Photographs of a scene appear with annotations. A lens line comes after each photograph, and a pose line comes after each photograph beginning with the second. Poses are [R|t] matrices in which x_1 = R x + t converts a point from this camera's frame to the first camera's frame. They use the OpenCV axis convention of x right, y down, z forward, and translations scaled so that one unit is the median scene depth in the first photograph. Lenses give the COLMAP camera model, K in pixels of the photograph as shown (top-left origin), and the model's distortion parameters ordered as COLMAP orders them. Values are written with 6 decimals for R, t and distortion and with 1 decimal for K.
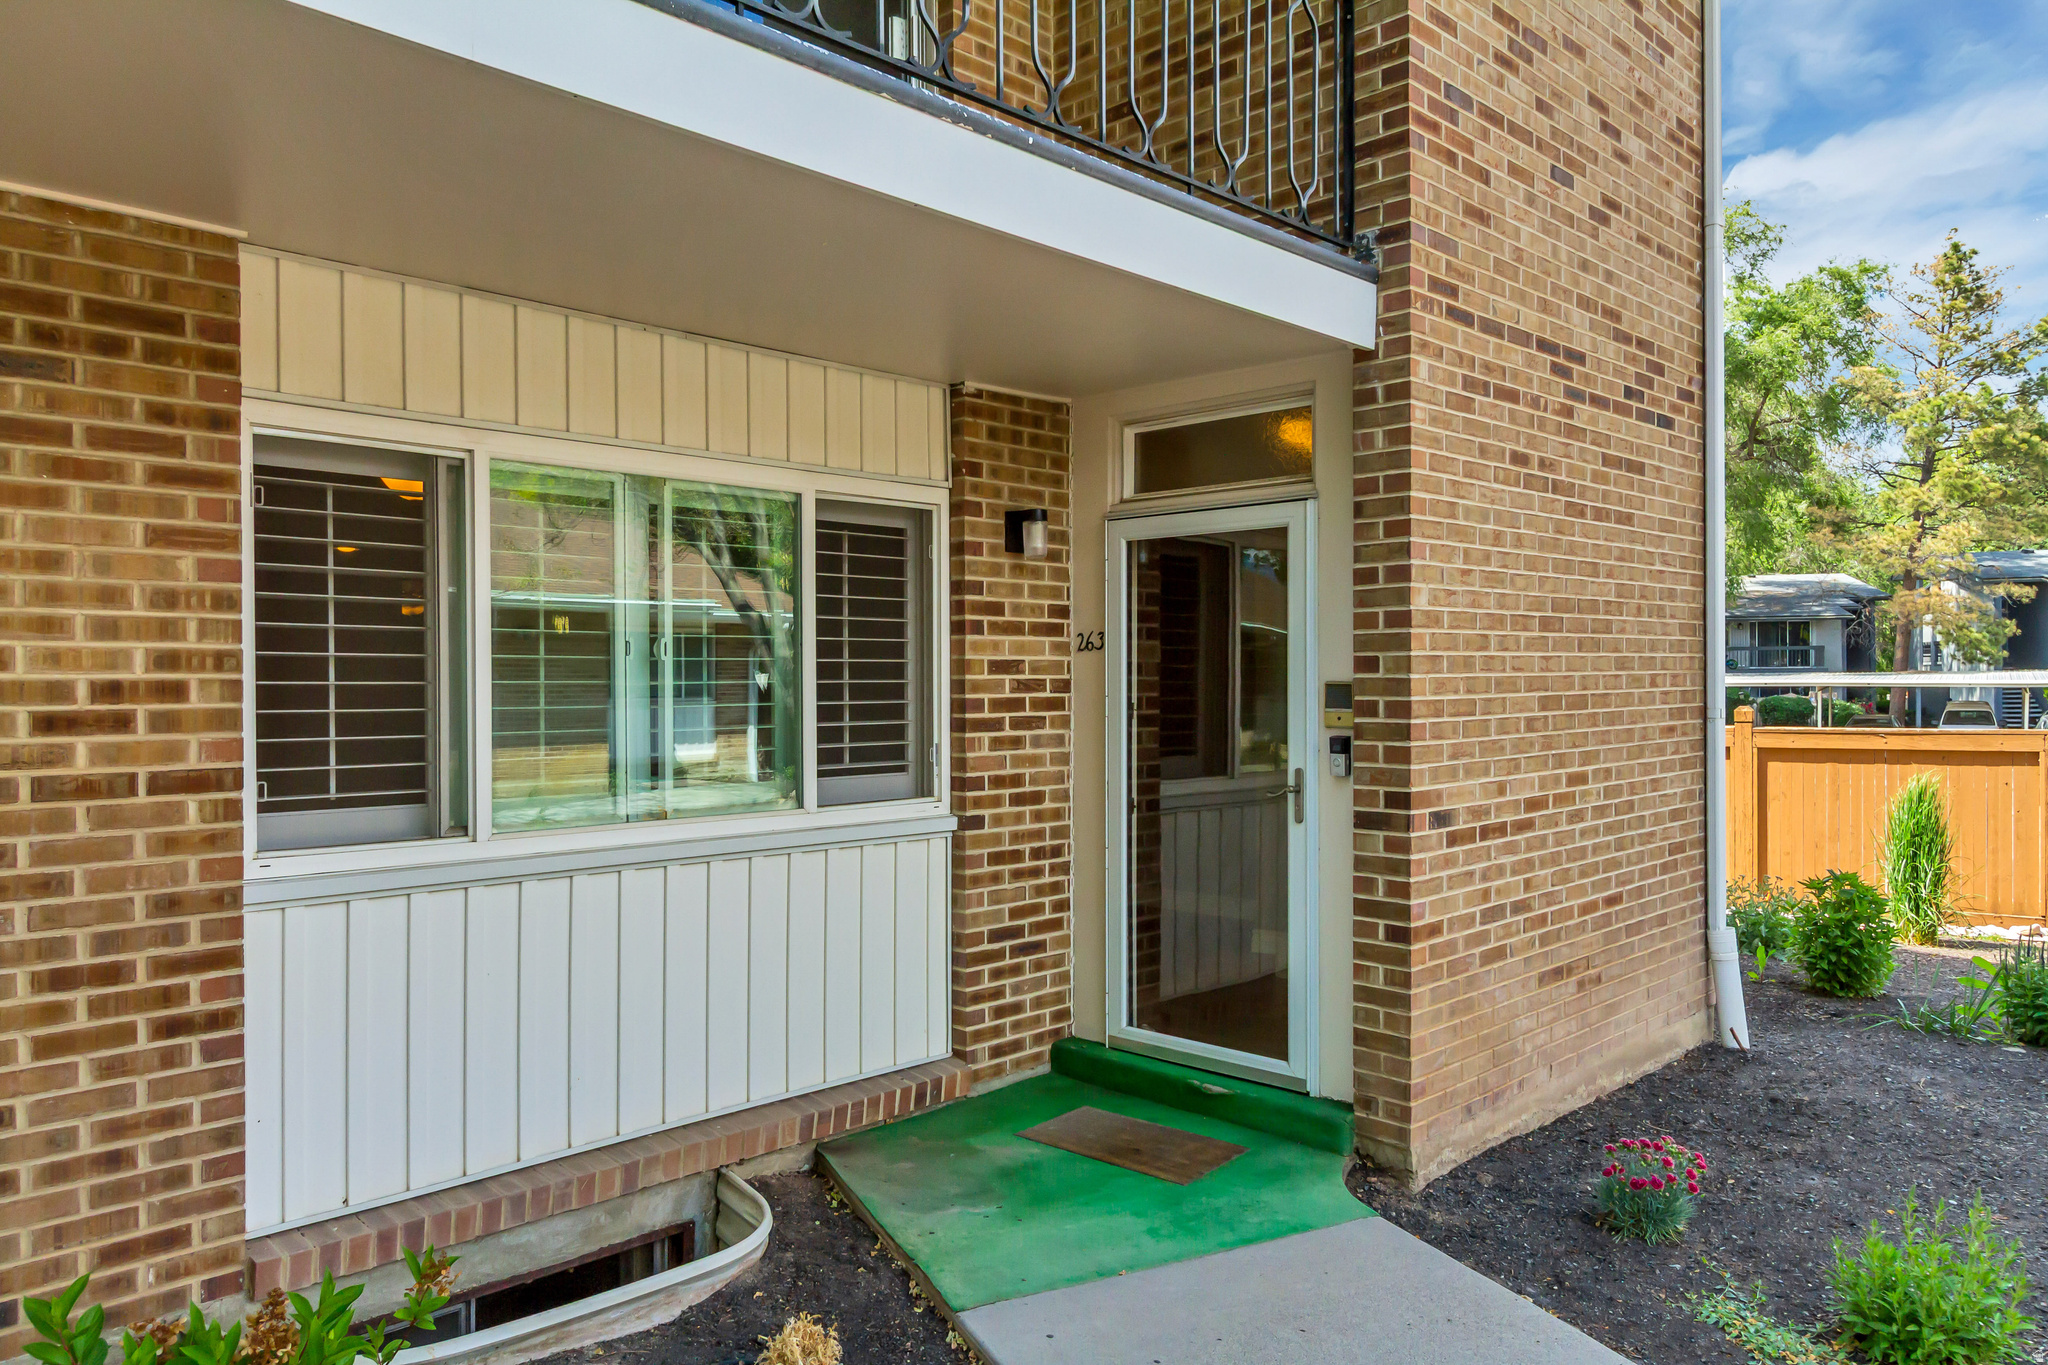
lens RADIAL K [[1426.1, 0, 1026.1], [0, 1426.1, 686.8], [0, 0, 1]] dist [0.011987, -0.001454]
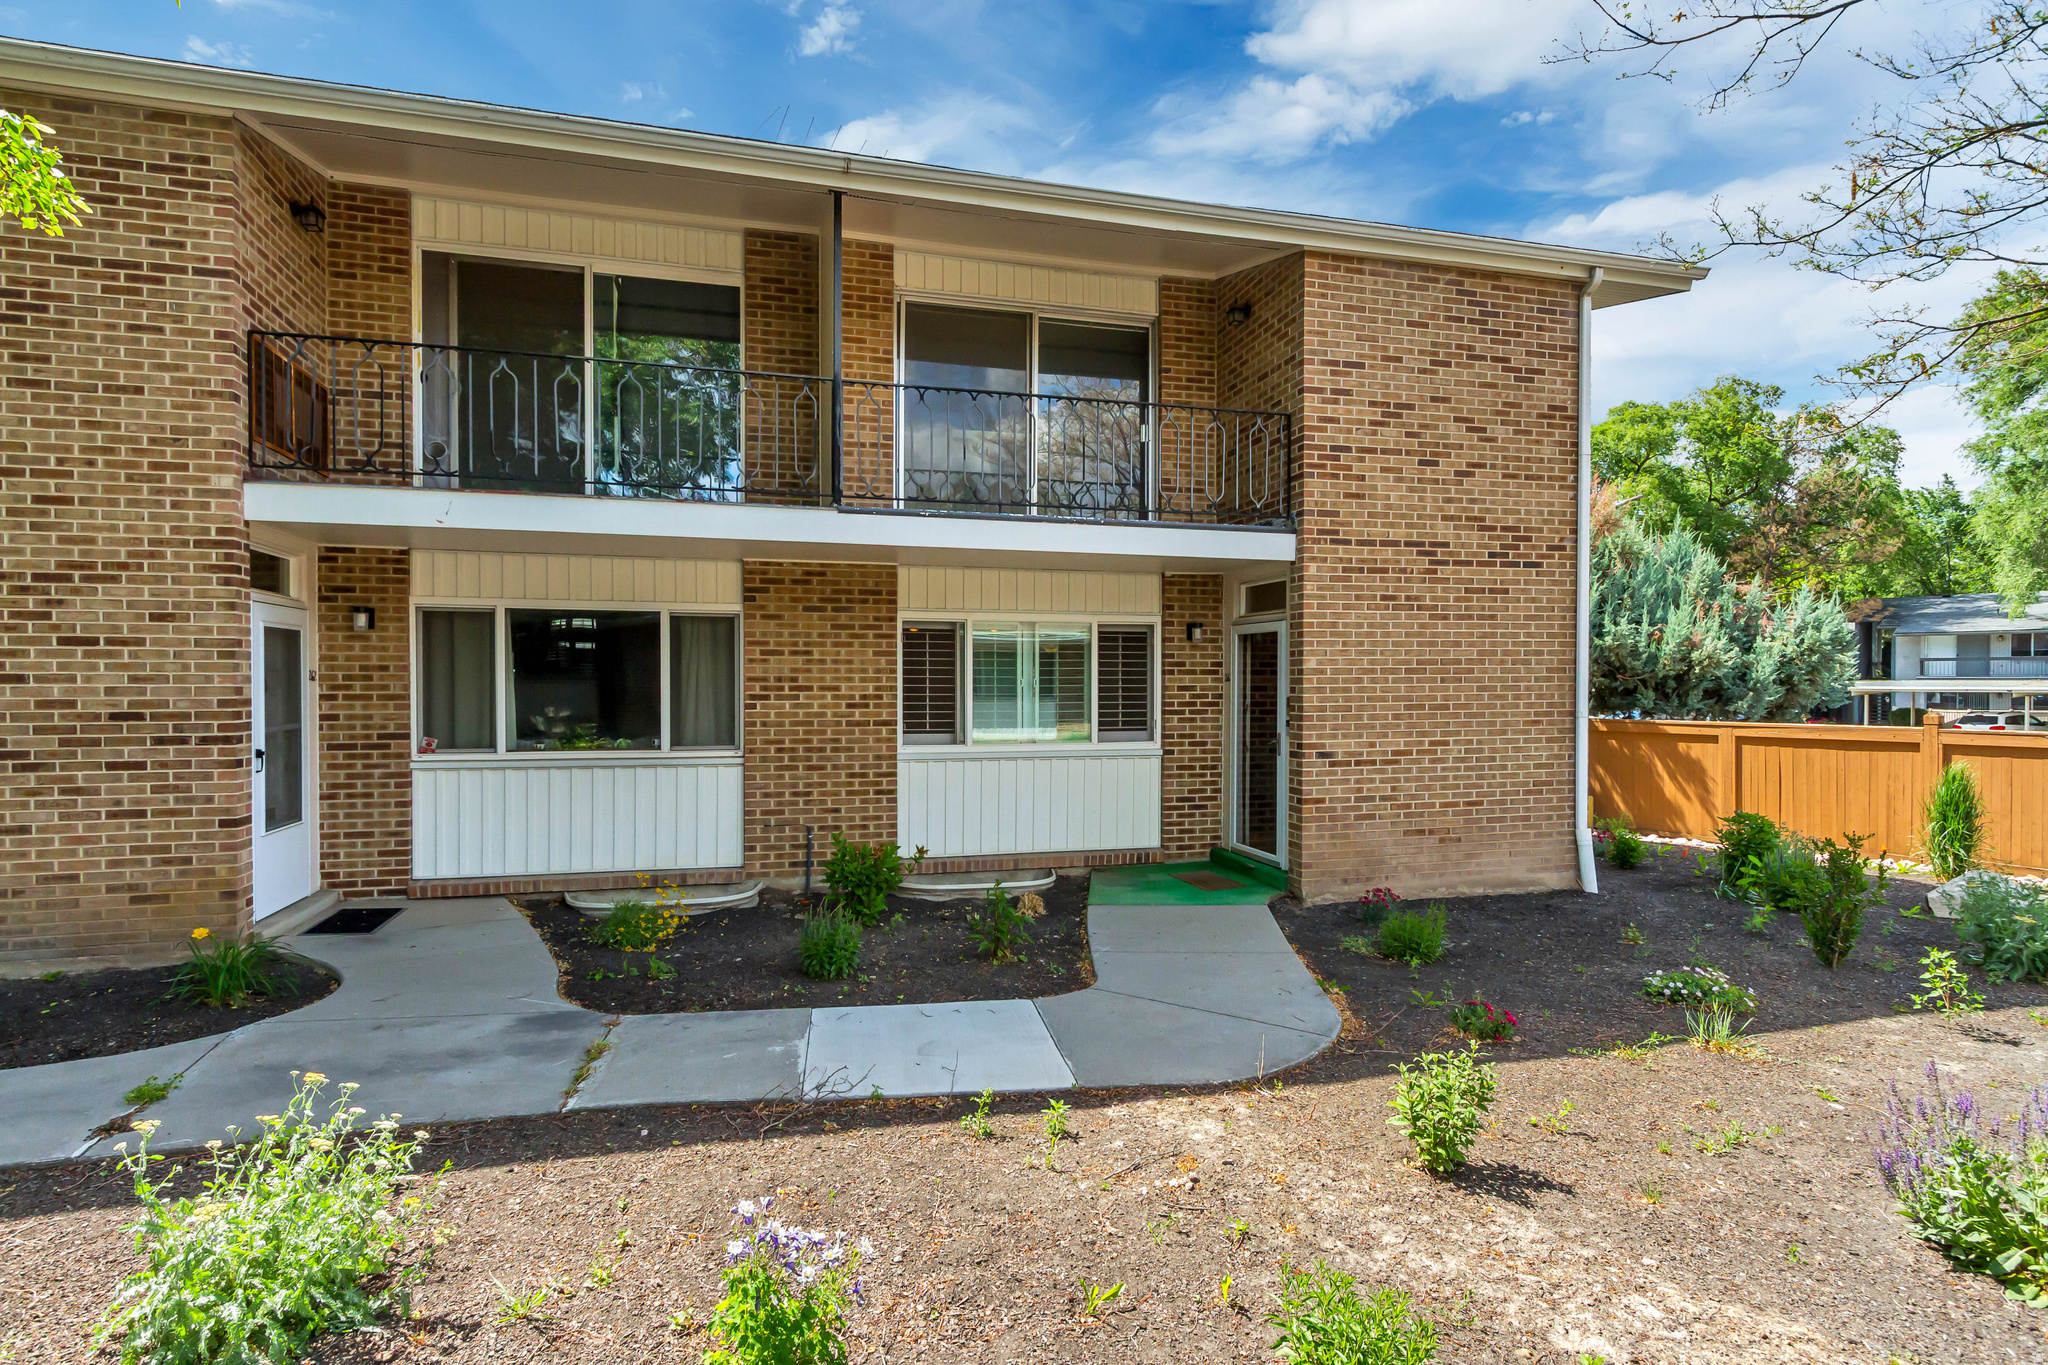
lens RADIAL K [[1064.0, 0, 1023.9], [0, 1064.0, 692.6], [0, 0, 1]] dist [0.011229, 0.000127]
pose [[0.863957, 0.010449, -0.503457, 0.742525], [-0.006279, 0.999931, 0.009977, -0.026181], [0.503526, -0.005458, 0.863963, -0.781305]]
